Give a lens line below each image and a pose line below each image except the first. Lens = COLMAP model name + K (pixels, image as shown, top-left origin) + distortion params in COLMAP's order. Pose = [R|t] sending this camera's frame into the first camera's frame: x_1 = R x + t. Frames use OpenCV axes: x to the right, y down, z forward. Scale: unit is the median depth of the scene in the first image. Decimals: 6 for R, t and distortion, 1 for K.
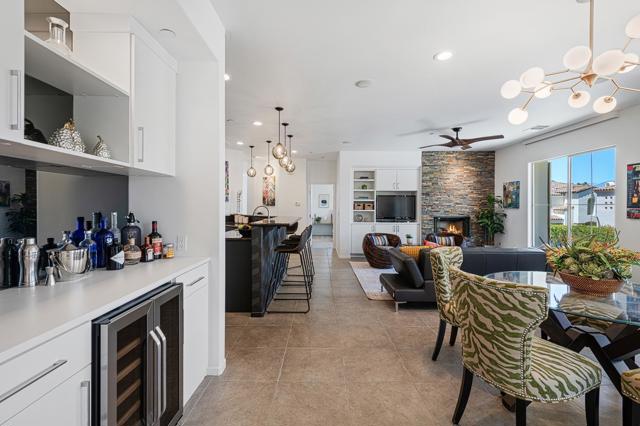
lens RADIAL K [[291.9, 0, 319.0], [0, 291.9, 209.1], [0, 0, 1]] dist [0.008618, -0.000355]
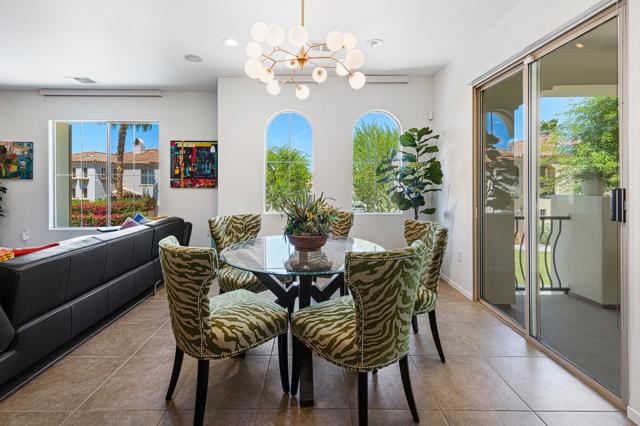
lens RADIAL K [[291.9, 0, 308.7], [0, 291.9, 183.9], [0, 0, 1]] dist [0.008297, -0.000712]
pose [[0.006802, -0.002888, 0.999973, -0.055378], [0.003283, 0.999991, 0.002866, 0.009967], [-0.999971, 0.003263, 0.006811, 0.297124]]
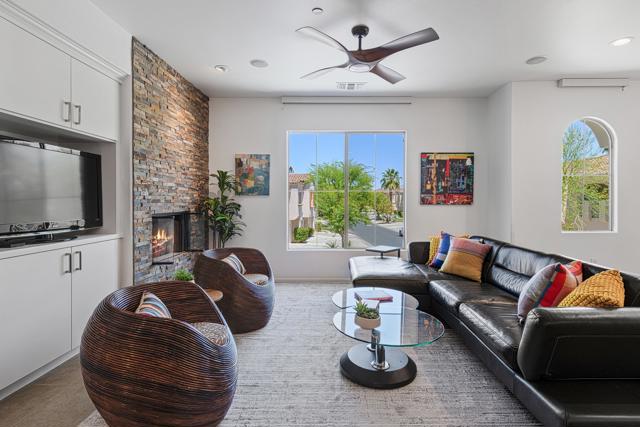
lens RADIAL K [[315.6, 0, 326.4], [0, 315.6, 203.8], [0, 0, 1]] dist [0.006239, 0.001033]
pose [[0.014039, -0.015903, 0.999775, -0.044055], [0.004682, 0.999864, 0.015839, 0.006472], [-0.999890, 0.004459, 0.014111, 0.857688]]
